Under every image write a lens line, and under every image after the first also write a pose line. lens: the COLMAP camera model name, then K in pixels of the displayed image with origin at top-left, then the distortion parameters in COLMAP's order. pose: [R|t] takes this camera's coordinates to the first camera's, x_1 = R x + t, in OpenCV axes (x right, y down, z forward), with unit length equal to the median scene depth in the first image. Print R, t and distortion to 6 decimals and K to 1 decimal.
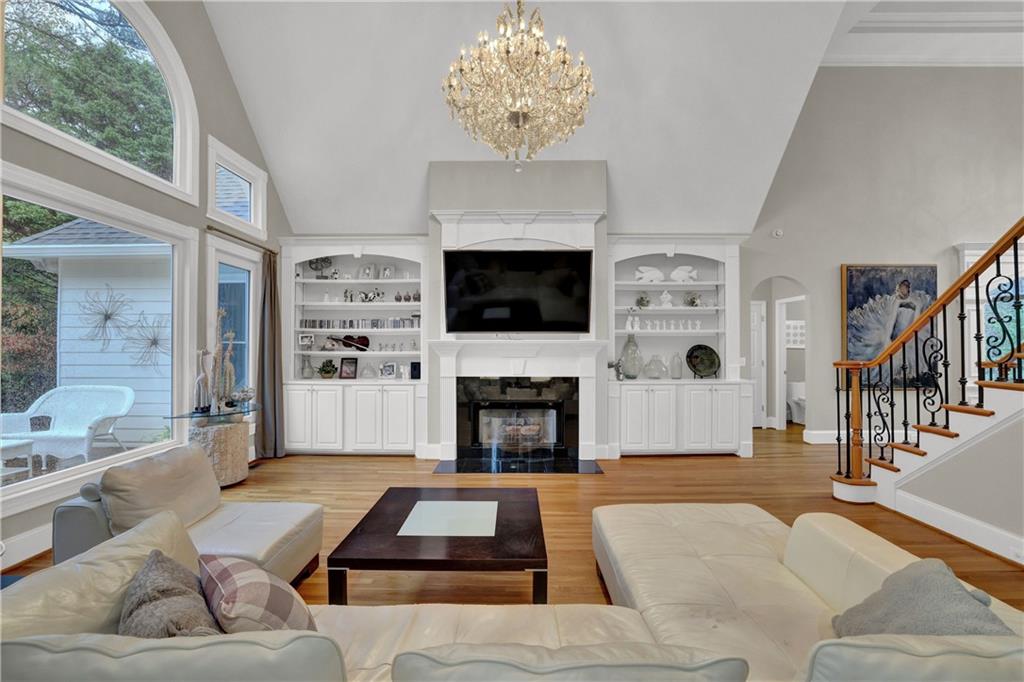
lens RADIAL K [[437.3, 0, 509.6], [0, 437.3, 340.0], [0, 0, 1]] dist [-0.052841, 0.018560]
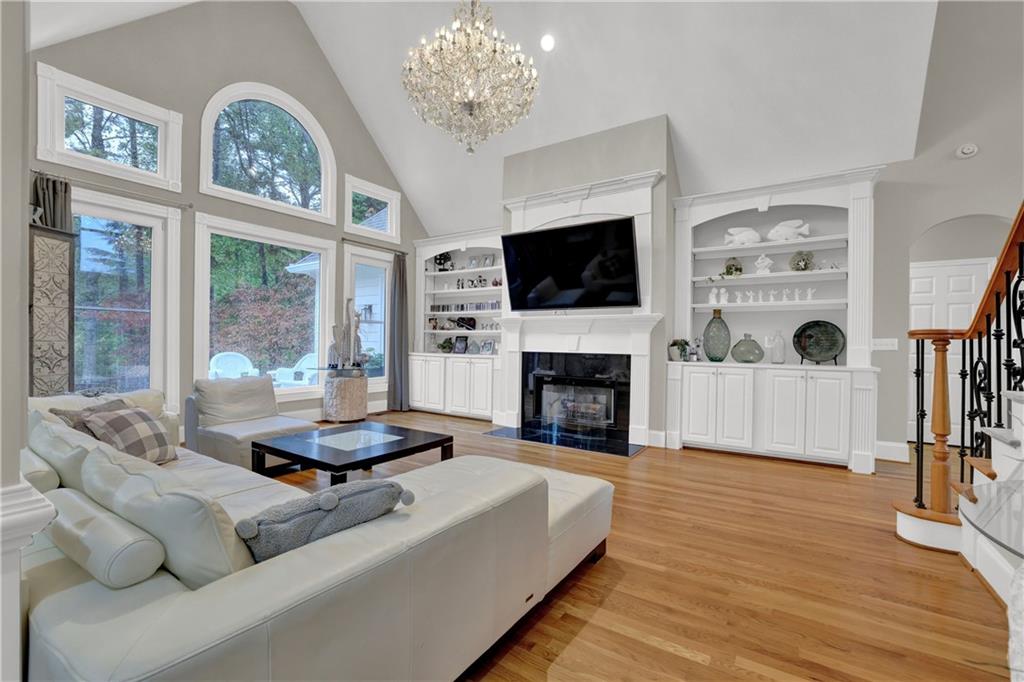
lens RADIAL K [[437.3, 0, 509.6], [0, 437.3, 340.0], [0, 0, 1]] dist [-0.052841, 0.018560]
pose [[0.836098, 0.009112, -0.548504, 0.434570], [-0.004492, 0.999942, 0.009765, 0.043441], [0.548561, -0.005701, 0.836091, 0.076506]]
